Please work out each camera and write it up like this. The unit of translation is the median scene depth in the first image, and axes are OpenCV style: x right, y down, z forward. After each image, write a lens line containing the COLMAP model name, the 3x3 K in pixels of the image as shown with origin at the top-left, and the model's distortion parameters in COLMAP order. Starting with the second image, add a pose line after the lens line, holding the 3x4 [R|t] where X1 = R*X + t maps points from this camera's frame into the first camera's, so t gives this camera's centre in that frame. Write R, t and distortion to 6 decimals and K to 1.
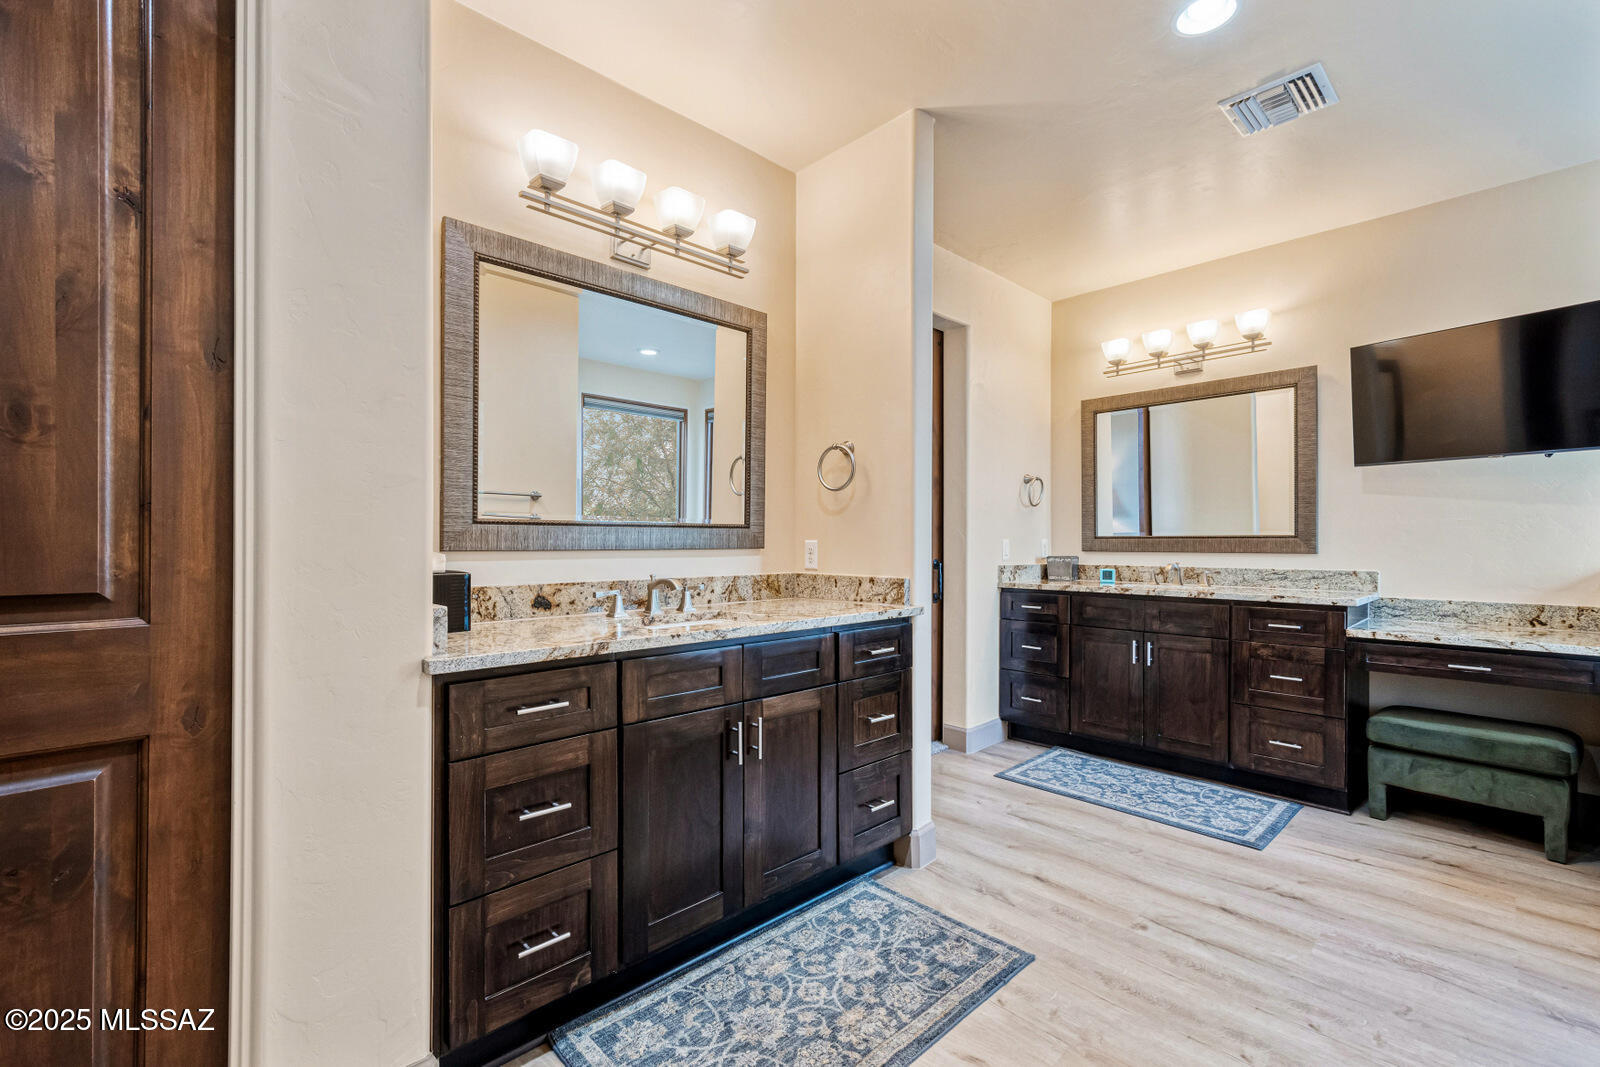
lens RADIAL K [[709.5, 0, 804.4], [0, 709.5, 531.7], [0, 0, 1]] dist [0.014127, -0.001852]
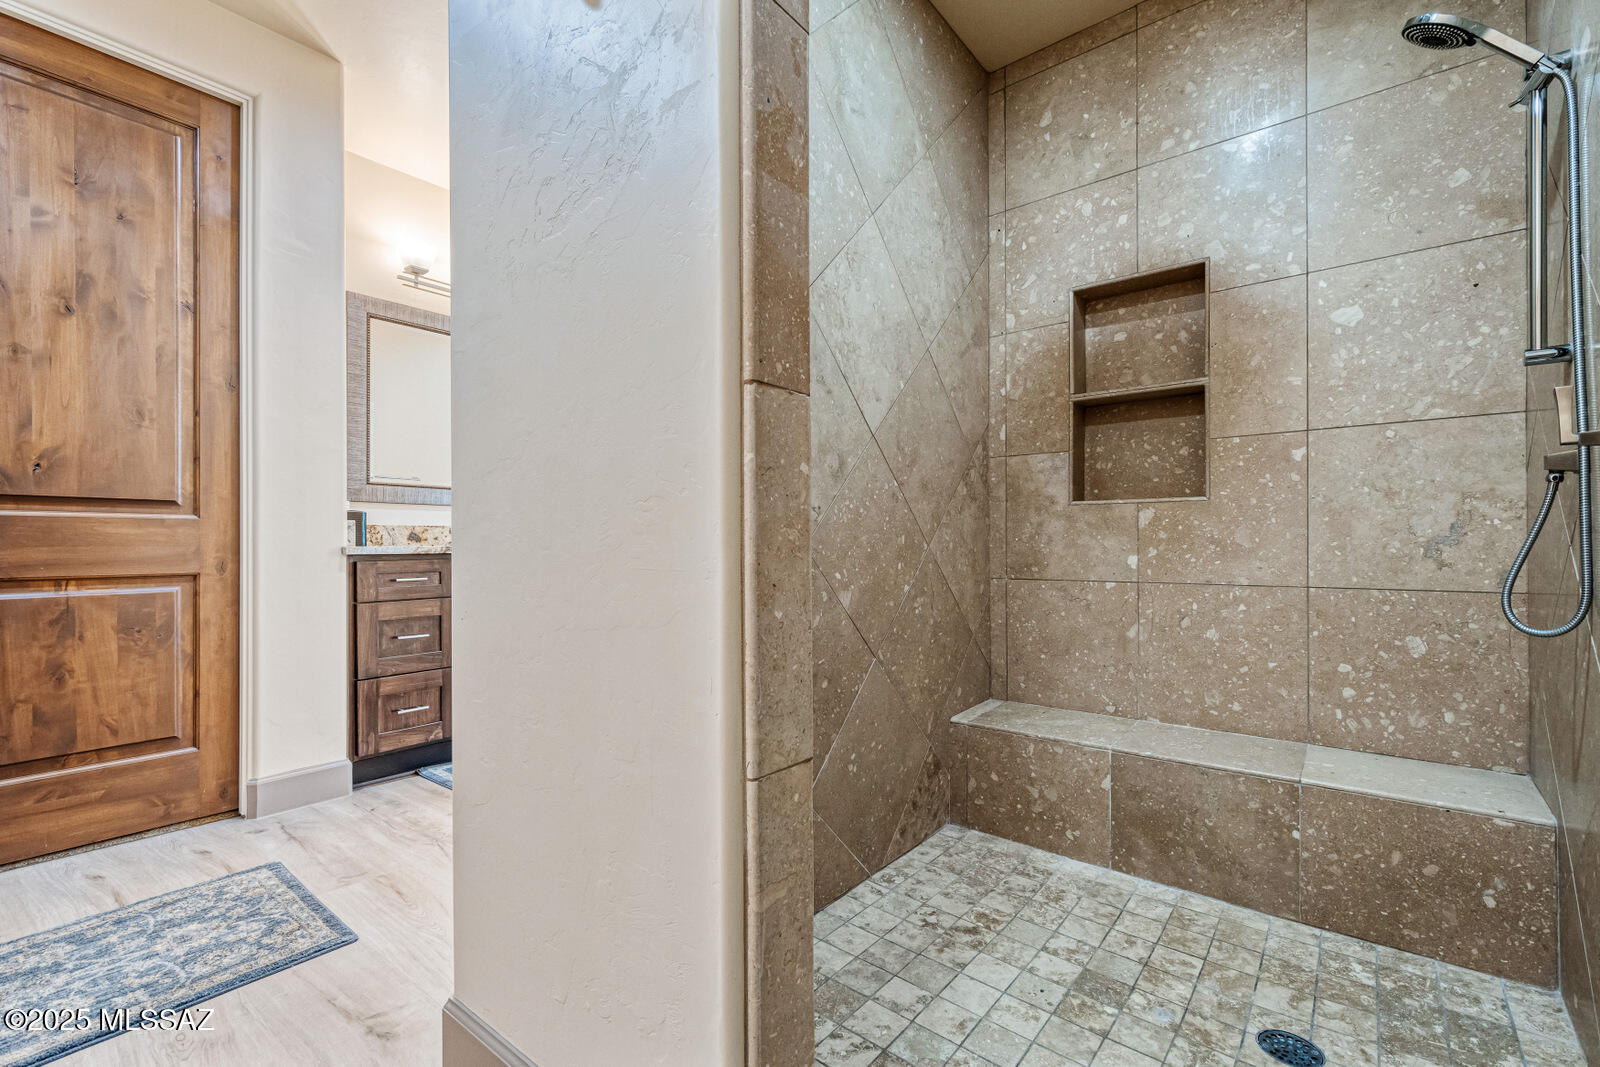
lens RADIAL K [[709.5, 0, 804.4], [0, 709.5, 540.7], [0, 0, 1]] dist [0.014127, -0.001852]
pose [[0.991863, -0.002278, 0.127290, 0.399181], [0.001630, 0.999985, 0.005198, 0.143384], [-0.127300, -0.004949, 0.991852, -0.937953]]
